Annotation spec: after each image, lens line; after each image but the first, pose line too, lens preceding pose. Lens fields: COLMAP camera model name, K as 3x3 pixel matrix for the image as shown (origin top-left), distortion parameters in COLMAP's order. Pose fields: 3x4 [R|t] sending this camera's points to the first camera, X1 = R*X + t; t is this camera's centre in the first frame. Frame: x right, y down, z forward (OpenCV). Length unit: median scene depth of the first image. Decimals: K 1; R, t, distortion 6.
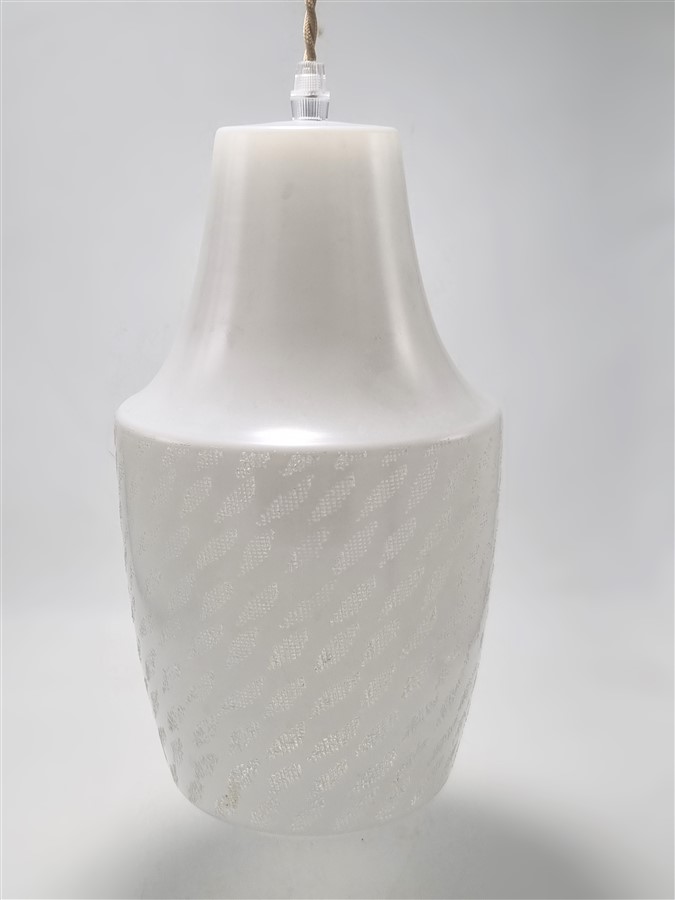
lens RADIAL K [[1312.1, 0, 347.8], [0, 1312.1, 433.7], [0, 0, 1]] dist [-0.019603, 0.000000]
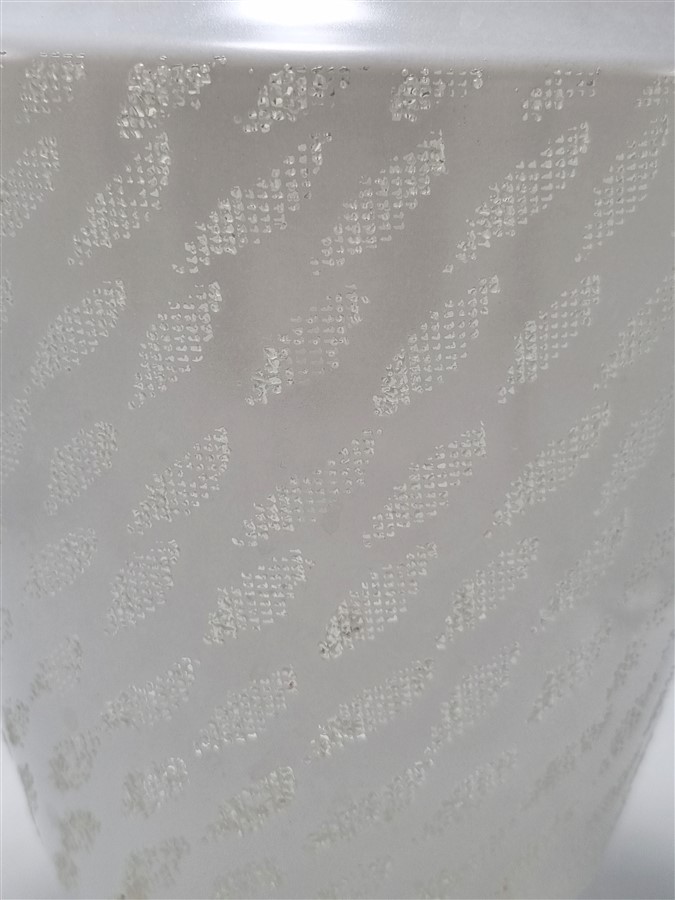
lens RADIAL K [[1312.1, 0, 342.6], [0, 1312.1, 445.2], [0, 0, 1]] dist [-0.019603, 0.000000]
pose [[0.997330, 0.046382, -0.056405, 0.001233], [-0.040005, 0.993196, 0.109363, 0.072688], [0.061094, -0.106815, 0.992400, 0.603767]]
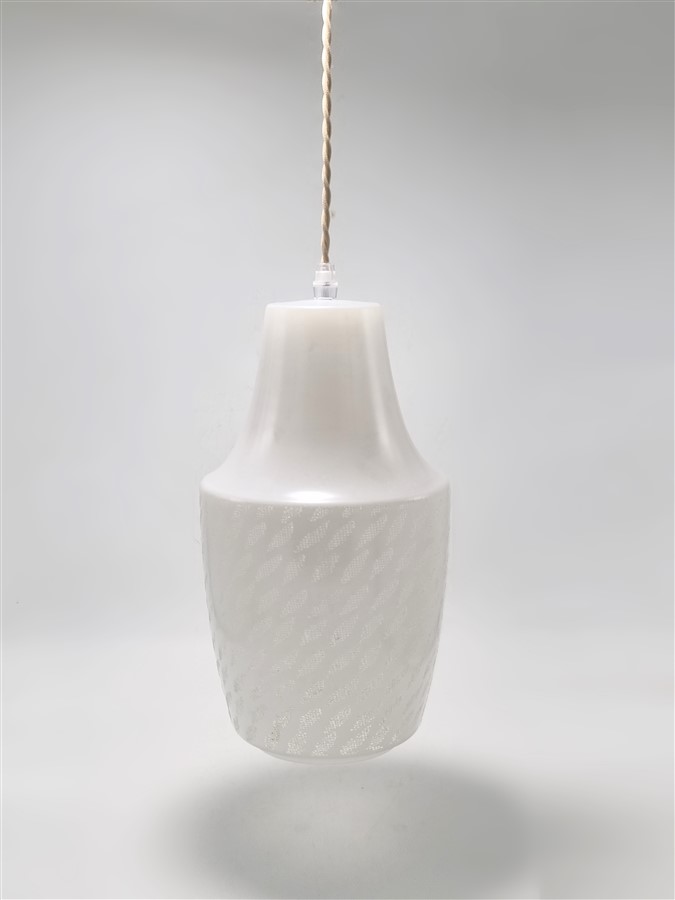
lens RADIAL K [[1312.1, 0, 350.2], [0, 1312.1, 425.1], [0, 0, 1]] dist [-0.019603, 0.000000]
pose [[0.999989, -0.004532, -0.000835, 0.001889], [0.004449, 0.996625, -0.081971, 0.044370], [0.001204, 0.081967, 0.996634, -0.595171]]
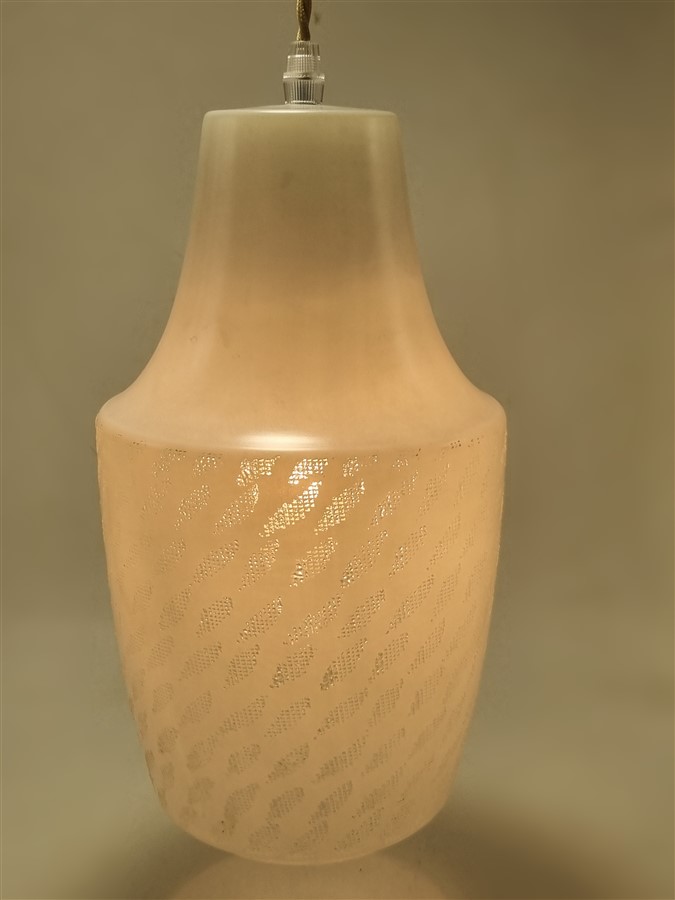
lens RADIAL K [[1312.1, 0, 343.5], [0, 1312.1, 428.4], [0, 0, 1]] dist [-0.019603, 0.000000]
pose [[0.998091, -0.010562, 0.060856, -0.063162], [0.010164, 0.999925, 0.006847, -0.012646], [-0.060923, -0.006216, 0.998123, 0.059514]]
